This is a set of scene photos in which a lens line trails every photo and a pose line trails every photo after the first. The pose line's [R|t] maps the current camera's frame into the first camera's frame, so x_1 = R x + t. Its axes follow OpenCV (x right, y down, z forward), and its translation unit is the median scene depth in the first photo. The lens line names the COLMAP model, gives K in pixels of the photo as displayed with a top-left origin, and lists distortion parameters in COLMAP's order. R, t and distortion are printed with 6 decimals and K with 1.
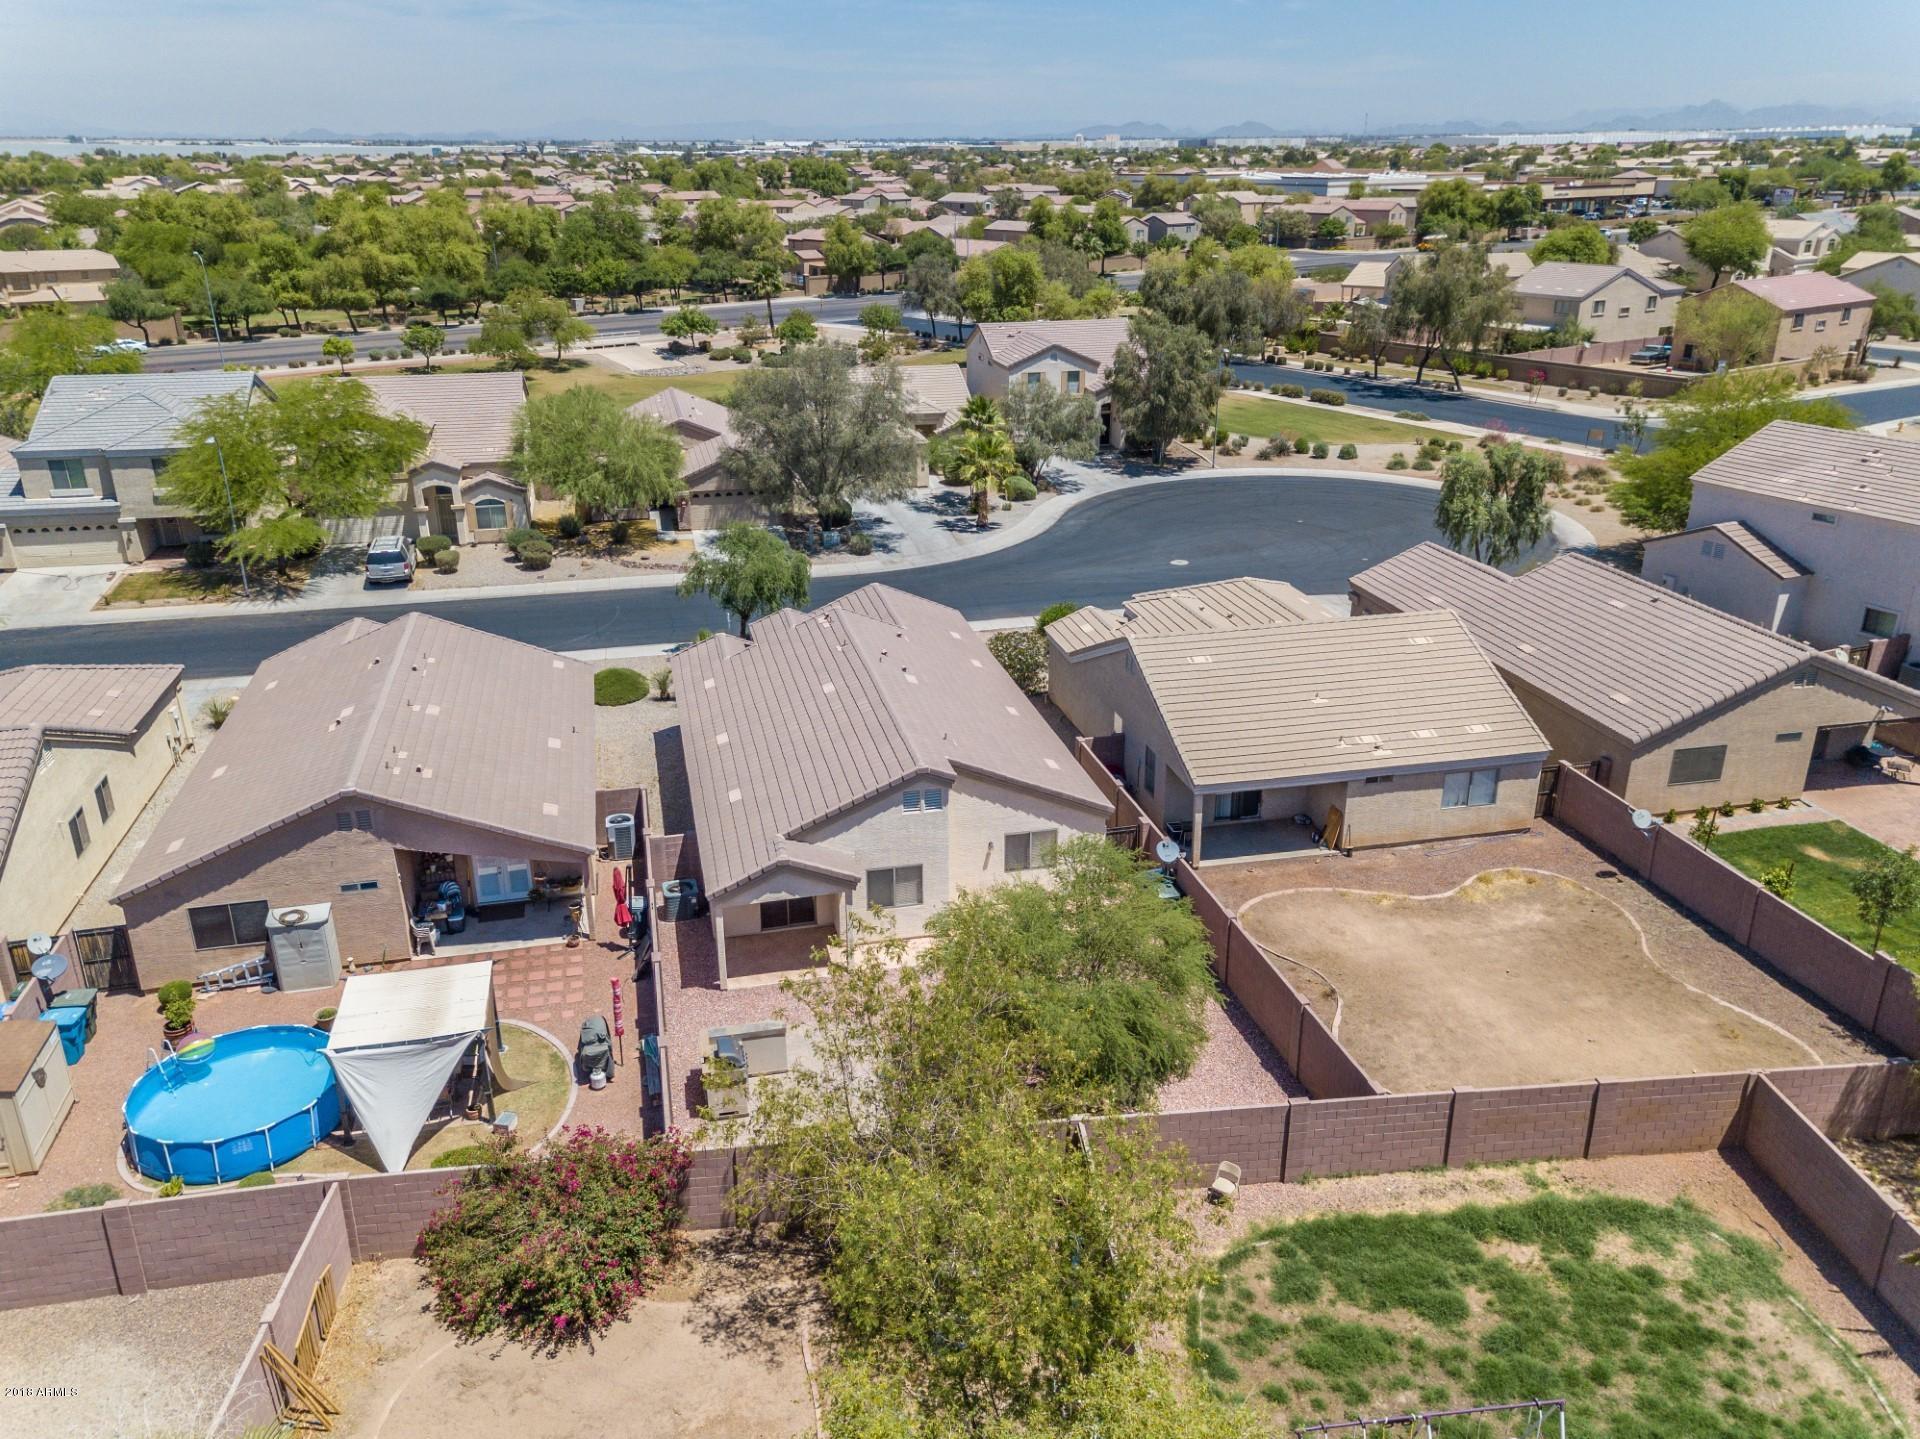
lens RADIAL K [[1468.1, 0, 954.1], [0, 1468.1, 713.7], [0, 0, 1]] dist [0.040545, 0.011938]
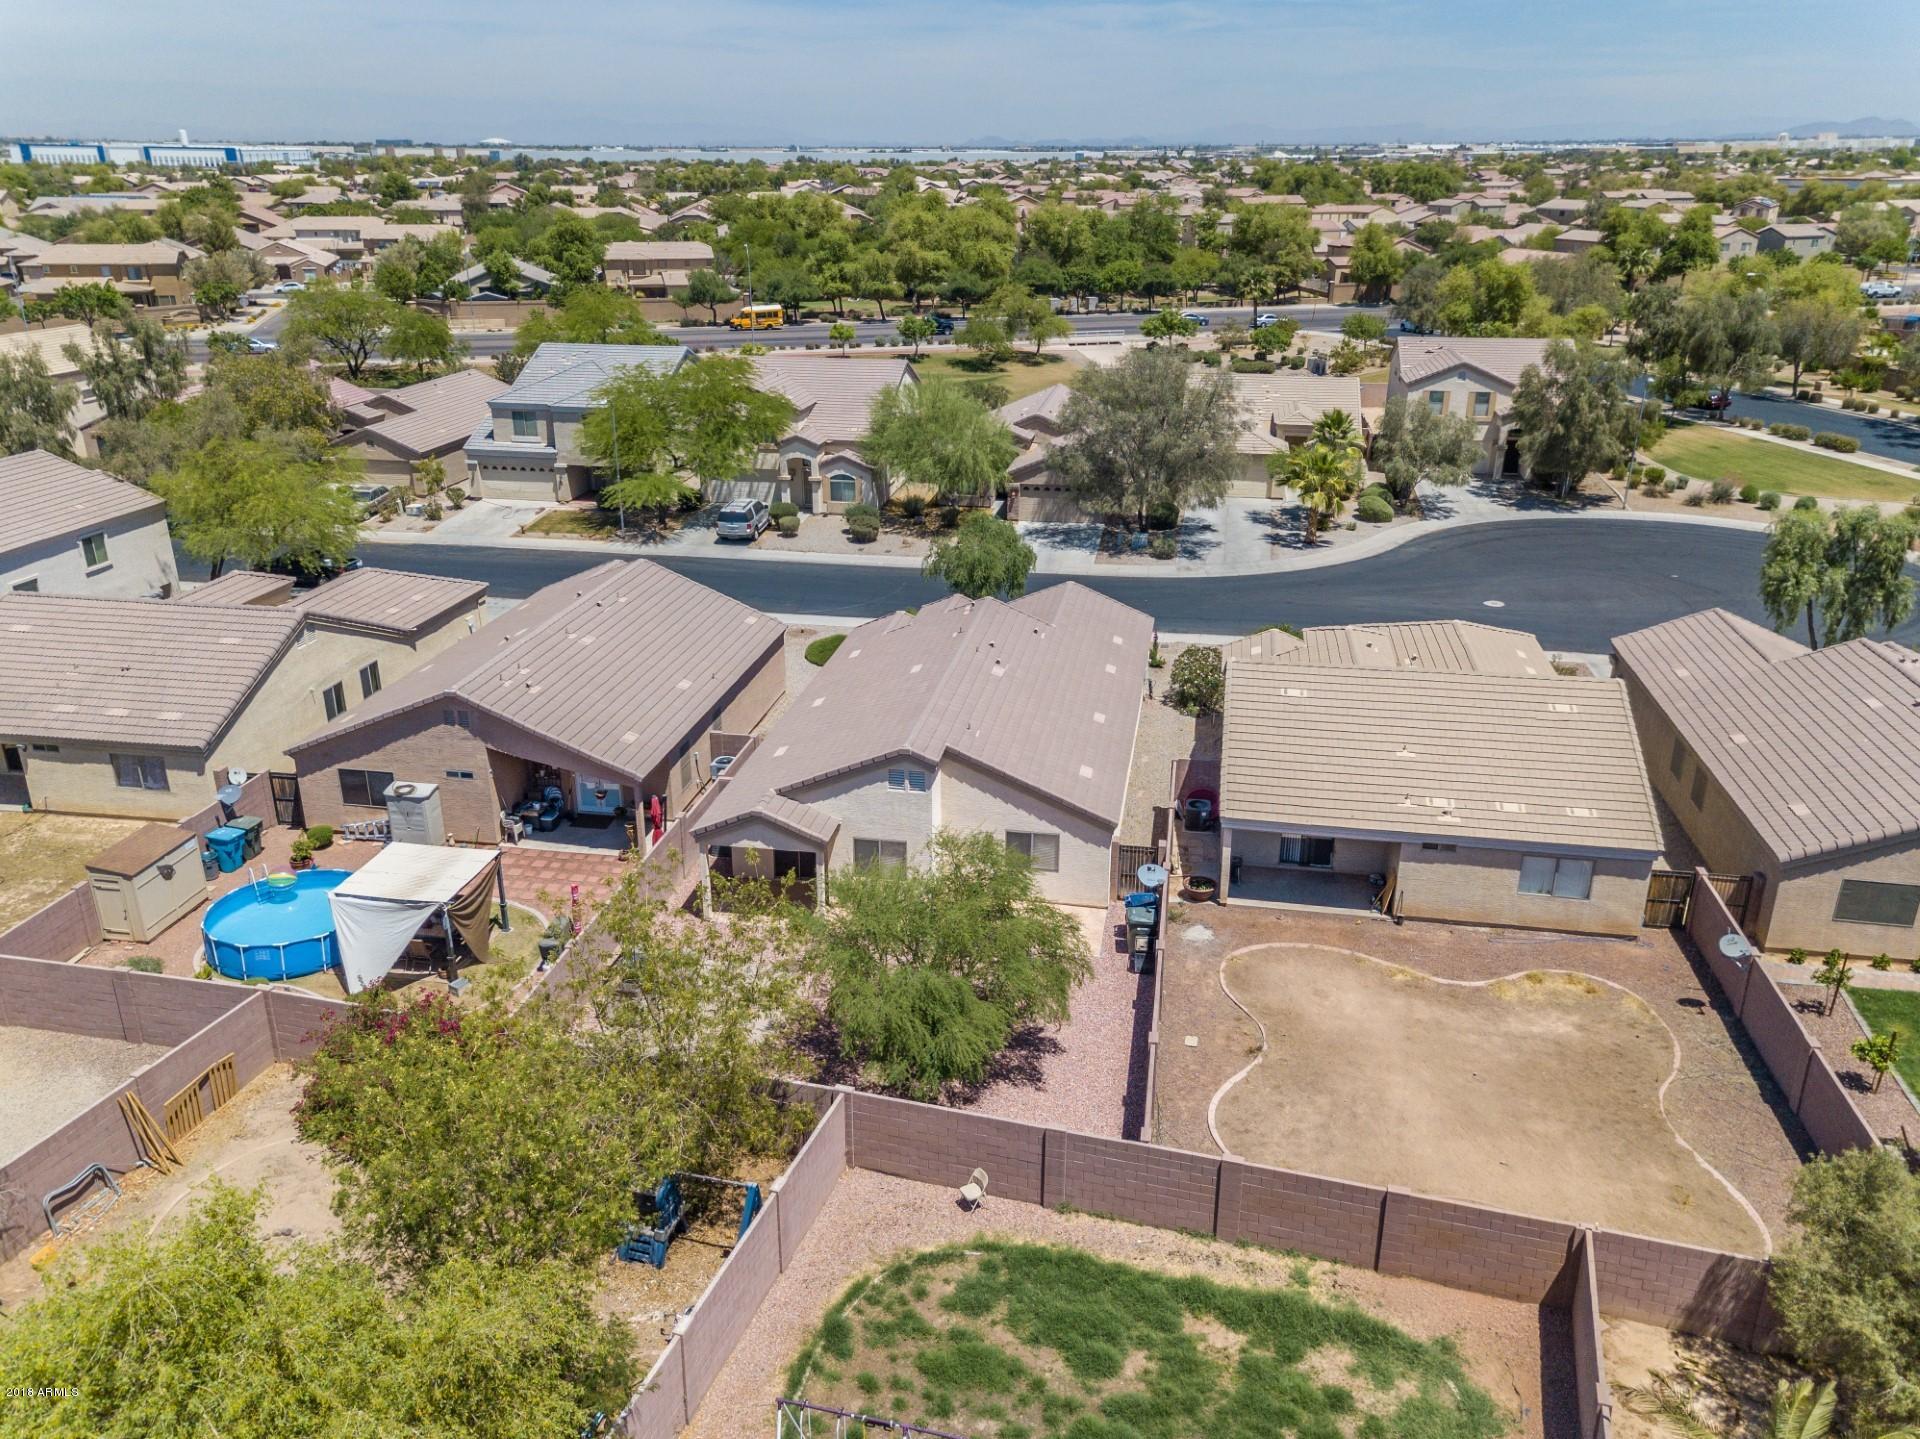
lens RADIAL K [[1468.1, 0, 956.6], [0, 1468.1, 716.0], [0, 0, 1]] dist [0.040545, 0.011938]
pose [[0.920760, 0.145924, -0.361811, 0.315552], [-0.146336, 0.988882, 0.026427, -0.015474], [0.361645, 0.028613, 0.931877, 0.035720]]
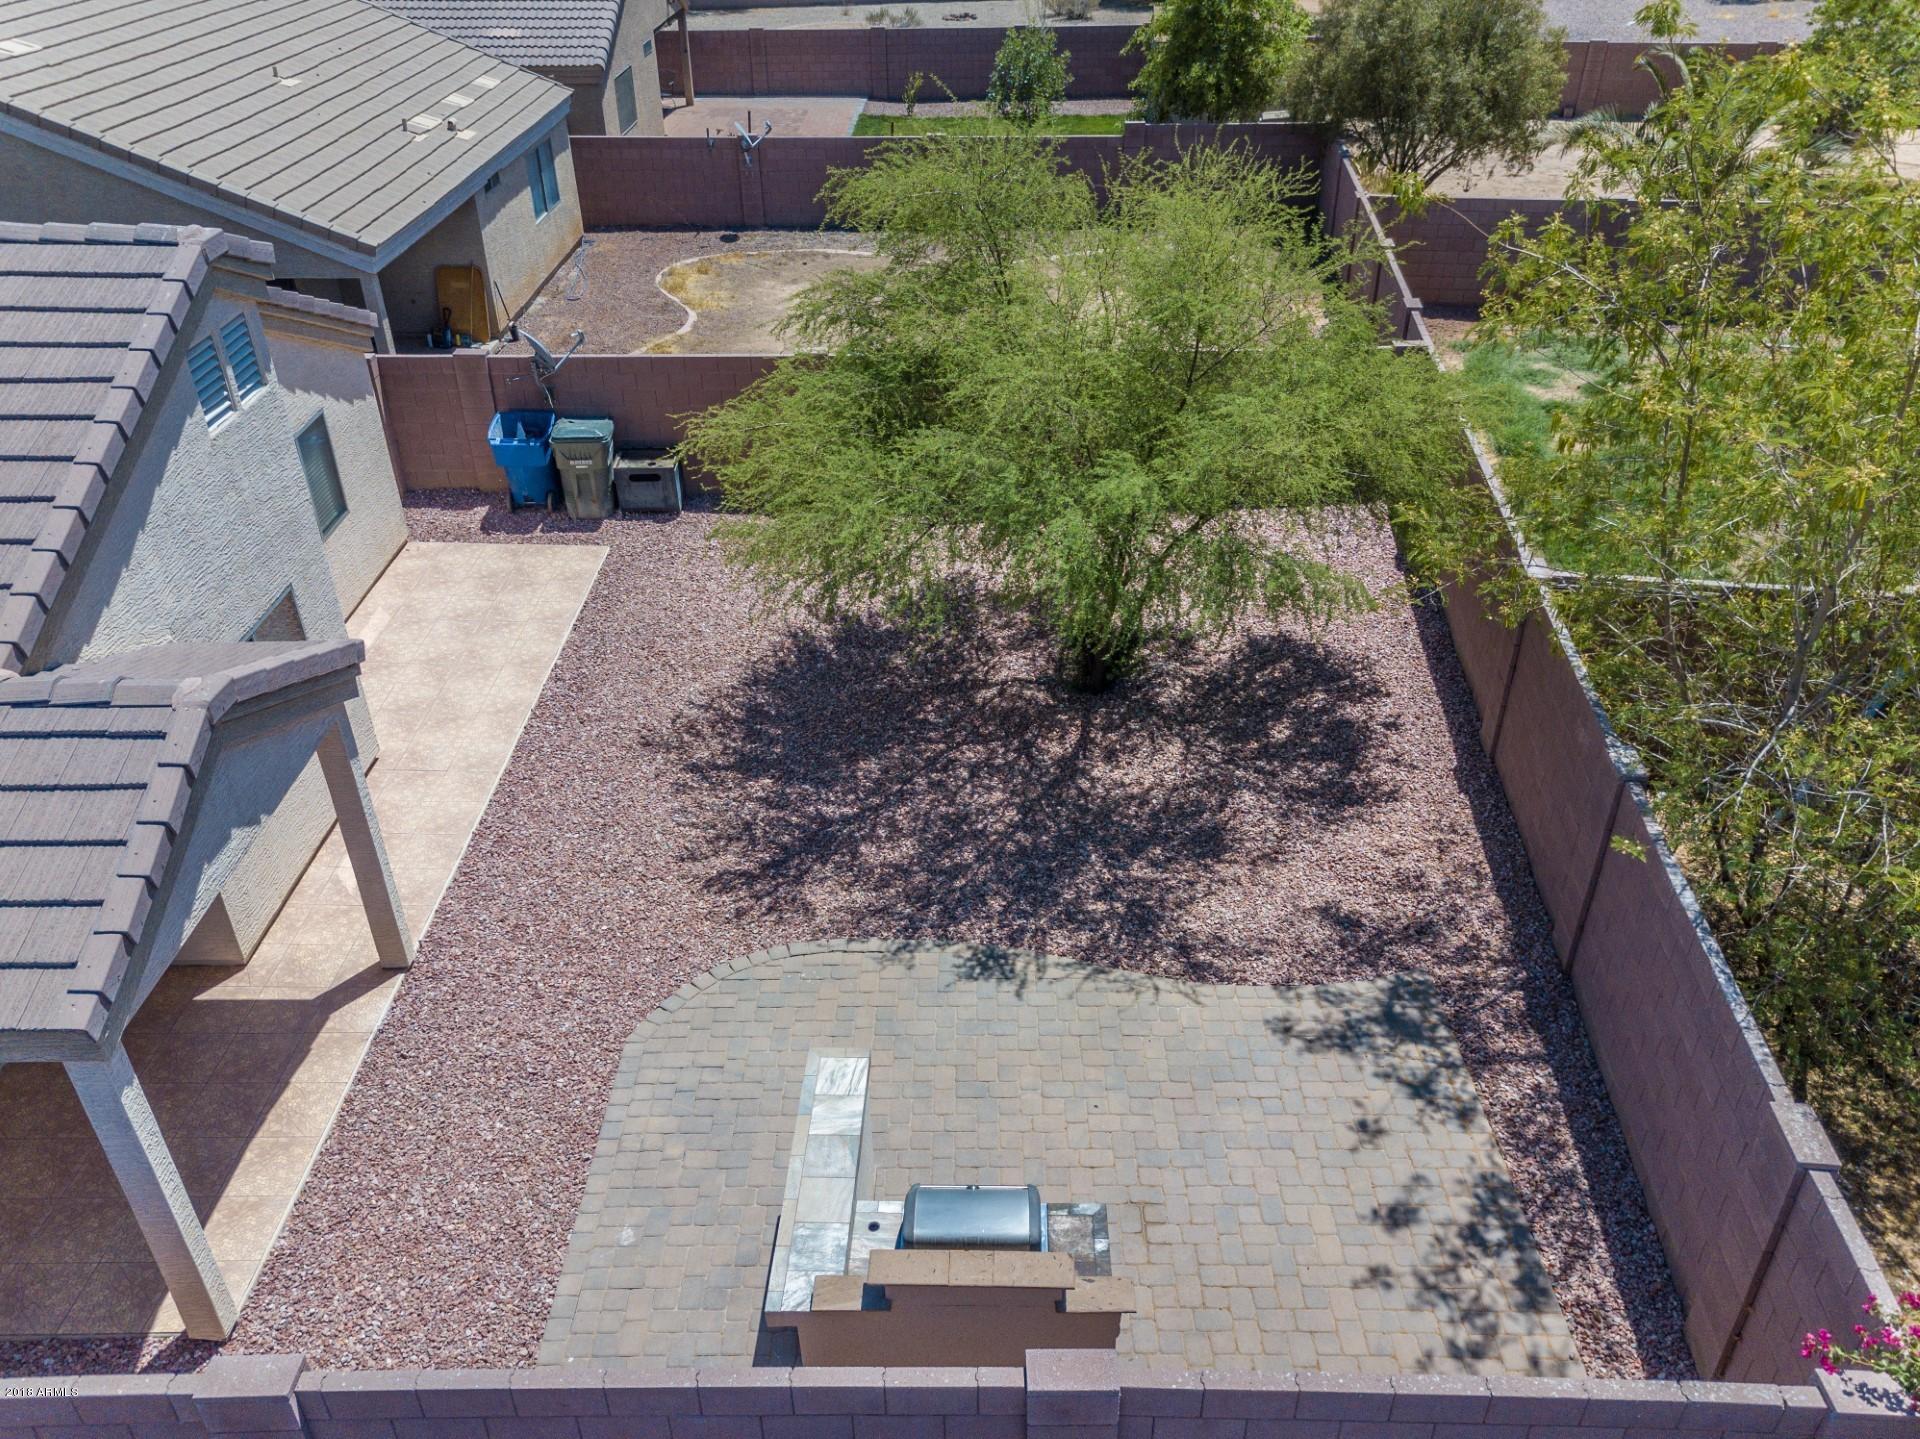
lens RADIAL K [[1468.1, 0, 957.0], [0, 1468.1, 722.4], [0, 0, 1]] dist [0.040545, 0.011938]
pose [[0.231285, -0.522328, 0.820781, -0.225165], [0.359928, 0.829736, 0.426604, 0.036181], [-0.903858, 0.196755, 0.379905, 0.635232]]
